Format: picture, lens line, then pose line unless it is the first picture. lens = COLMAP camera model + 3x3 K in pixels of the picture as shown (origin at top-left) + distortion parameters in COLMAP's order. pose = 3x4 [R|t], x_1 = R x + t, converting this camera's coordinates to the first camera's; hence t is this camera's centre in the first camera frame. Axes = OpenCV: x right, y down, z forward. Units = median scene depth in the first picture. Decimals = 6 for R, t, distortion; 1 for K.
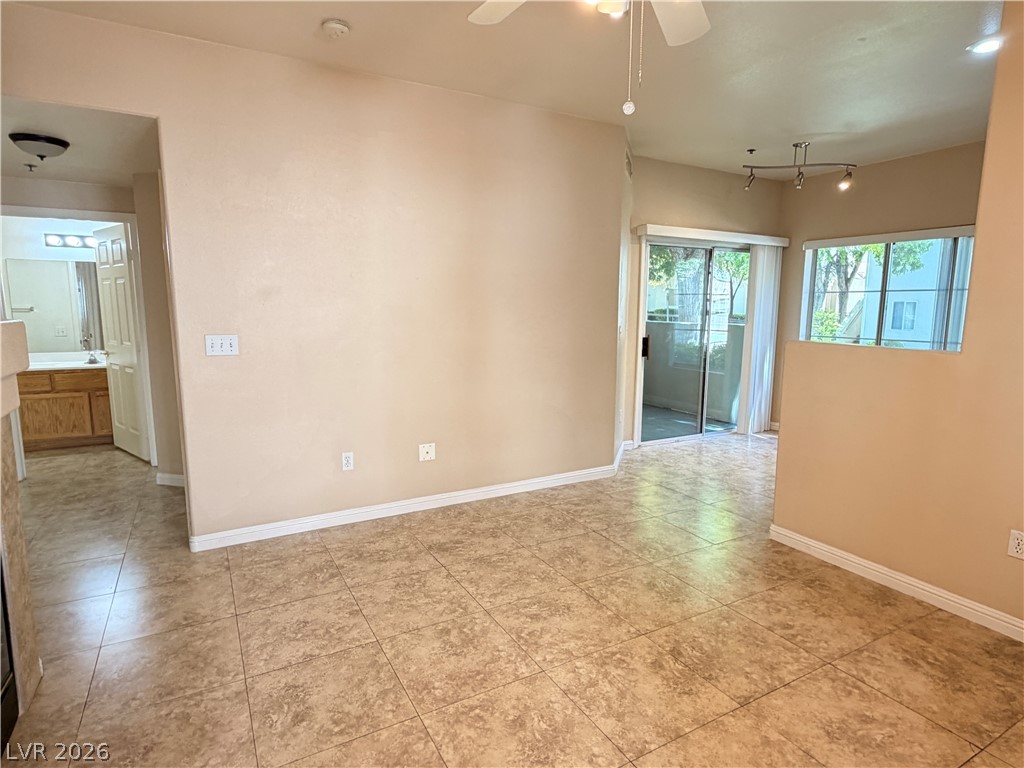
lens RADIAL K [[568.9, 0, 513.2], [0, 568.9, 386.8], [0, 0, 1]] dist [0.000365, 0.000376]
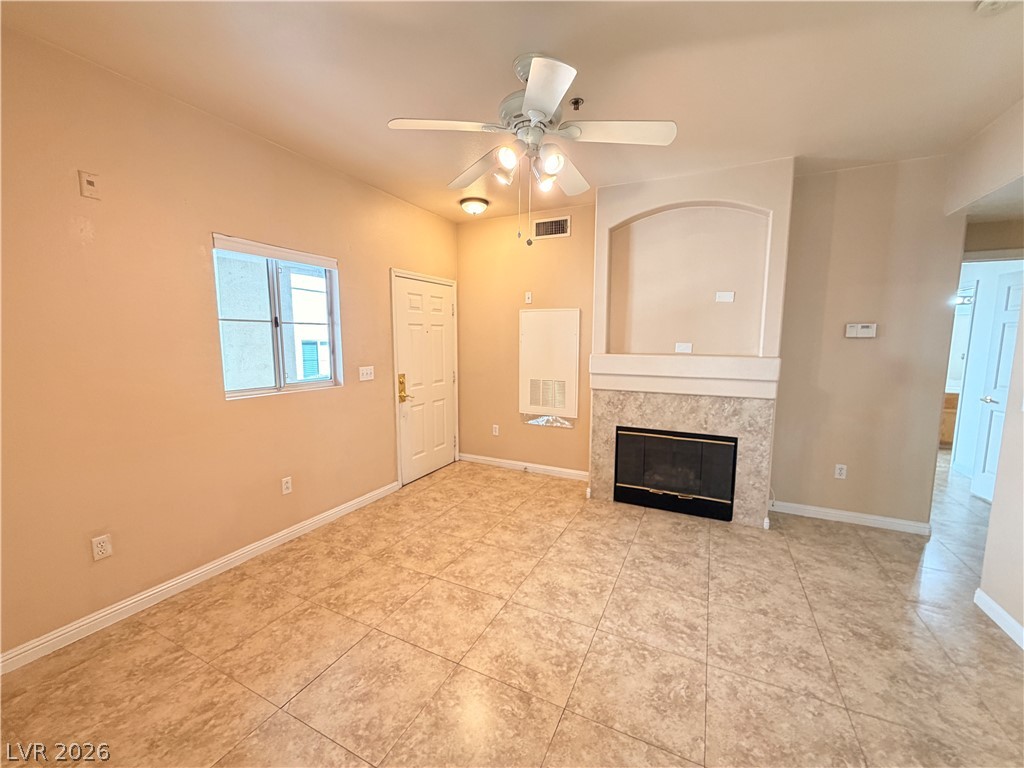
lens RADIAL K [[409.9, 0, 510.9], [0, 409.9, 383.3], [0, 0, 1]] dist [-0.000121, -0.000026]
pose [[-0.822503, 0.054243, -0.566168, 0.650174], [-0.087415, 0.971558, 0.220075, -0.220913], [0.562003, 0.230504, -0.794368, 1.356386]]
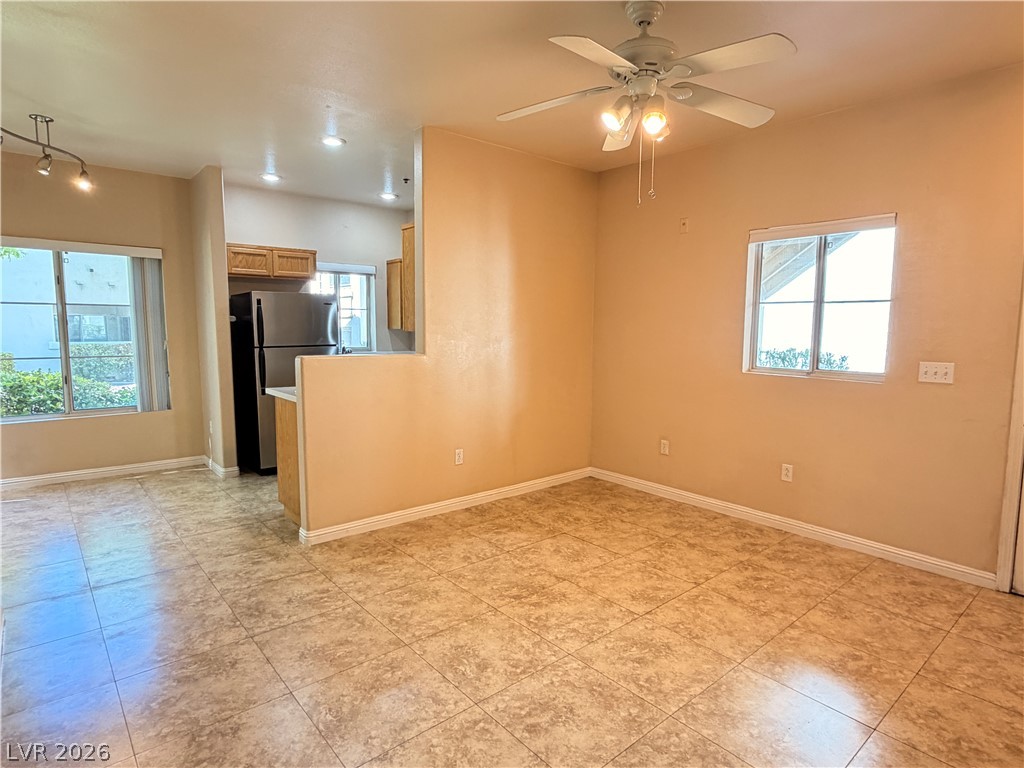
lens RADIAL K [[568.9, 0, 510.1], [0, 568.9, 386.2], [0, 0, 1]] dist [0.000365, 0.000376]
pose [[-0.196230, -0.112552, 0.974077, -0.855447], [0.127959, 0.981957, 0.139240, -0.169225], [-0.972173, 0.151965, -0.178287, 1.106860]]
